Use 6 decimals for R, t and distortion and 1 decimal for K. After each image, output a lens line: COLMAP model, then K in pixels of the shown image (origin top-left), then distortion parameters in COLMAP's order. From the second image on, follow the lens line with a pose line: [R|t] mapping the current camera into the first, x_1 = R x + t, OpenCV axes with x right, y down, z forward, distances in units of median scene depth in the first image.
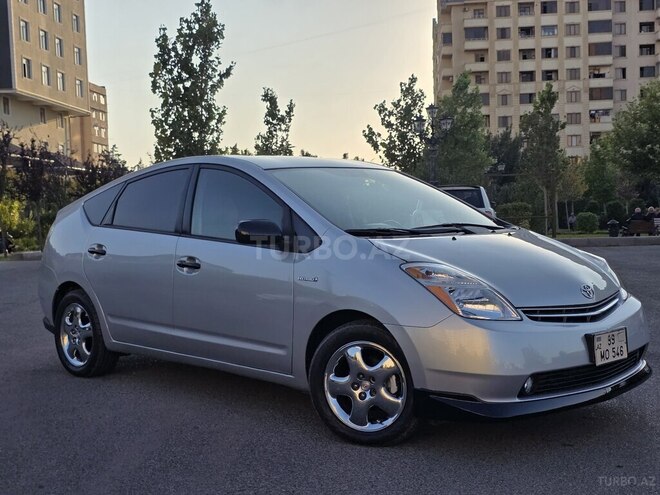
lens RADIAL K [[926.1, 0, 342.4], [0, 926.1, 251.4], [0, 0, 1]] dist [0.148243, -0.389693]
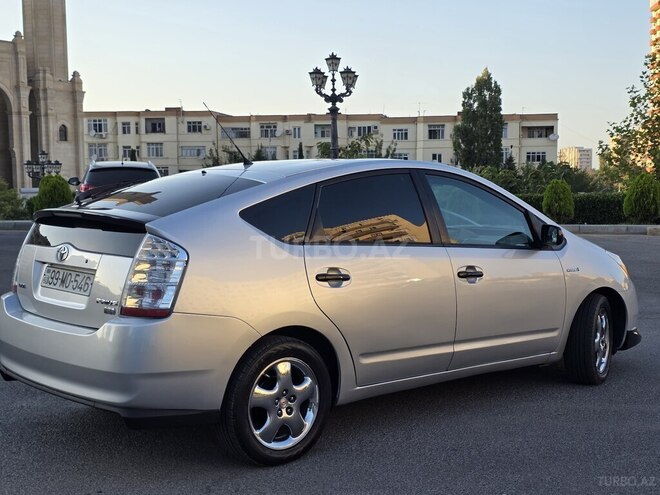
lens RADIAL K [[926.1, 0, 342.4], [0, 926.1, 251.4], [0, 0, 1]] dist [0.148243, -0.389693]
pose [[0.019651, -0.054208, 0.998336, -0.255268], [0.046426, 0.997501, 0.053249, -0.015236], [-0.998728, 0.045302, 0.022118, 0.249080]]
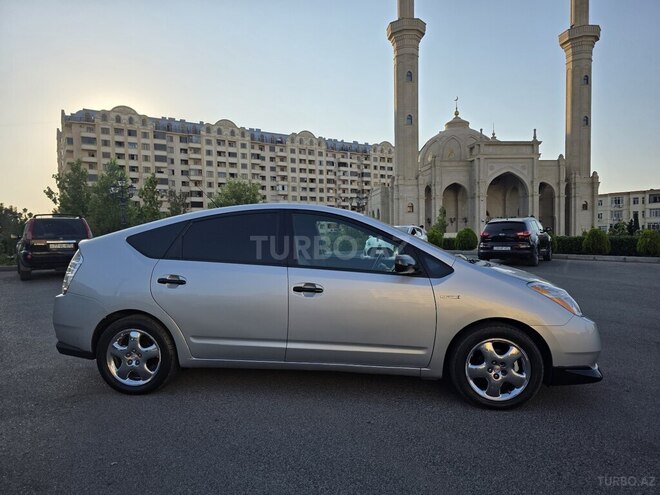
lens RADIAL K [[447.9, 0, 330.0], [0, 447.9, 247.5], [0, 0, 1]] dist [0.061825, -0.053959]
pose [[0.773174, -0.001787, 0.634191, -0.116965], [0.019917, 0.999571, -0.021465, -0.006537], [-0.633881, 0.029228, 0.772878, 0.114447]]
